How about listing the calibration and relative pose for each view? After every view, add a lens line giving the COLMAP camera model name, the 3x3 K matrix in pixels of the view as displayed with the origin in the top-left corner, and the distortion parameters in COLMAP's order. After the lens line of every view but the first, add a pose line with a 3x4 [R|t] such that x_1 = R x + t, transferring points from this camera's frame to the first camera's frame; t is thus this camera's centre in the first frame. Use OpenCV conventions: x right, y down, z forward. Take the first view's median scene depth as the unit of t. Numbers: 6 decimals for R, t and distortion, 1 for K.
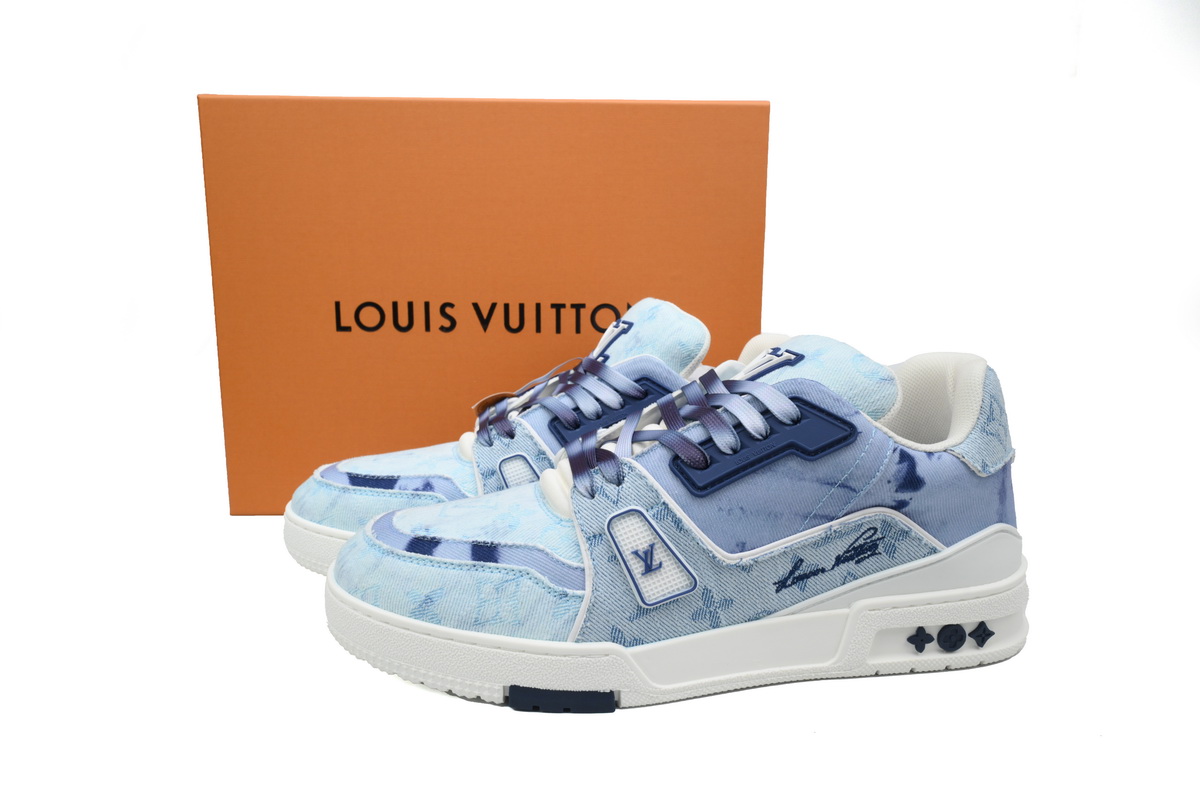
lens RADIAL K [[762.0, 0, 600.0], [0, 762.0, 400.0], [0, 0, 1]] dist [-0.002033, 0.000596]
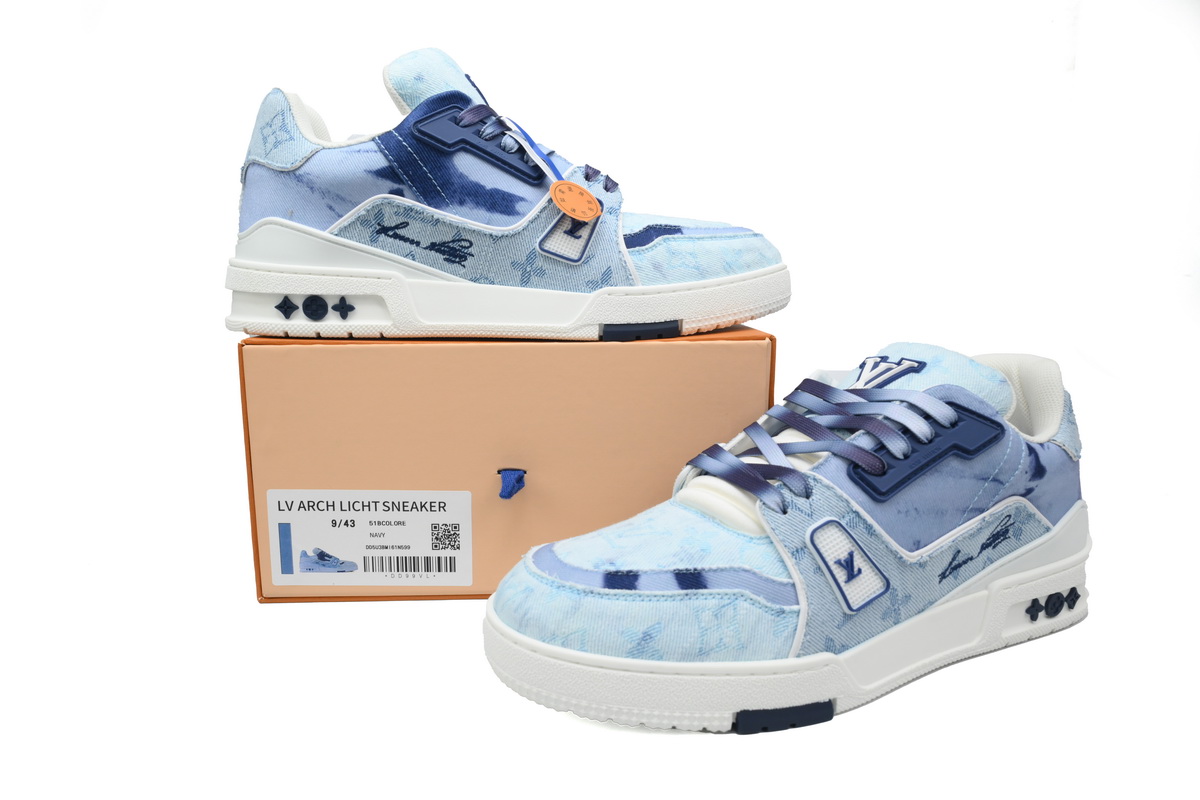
lens RADIAL K [[762.0, 0, 600.0], [0, 762.0, 400.0], [0, 0, 1]] dist [-0.002033, 0.000596]
pose [[0.960148, -0.057677, 0.273476, -0.521654], [0.059189, 0.998243, 0.002729, -0.039212], [-0.273152, 0.013566, 0.961875, 0.092993]]
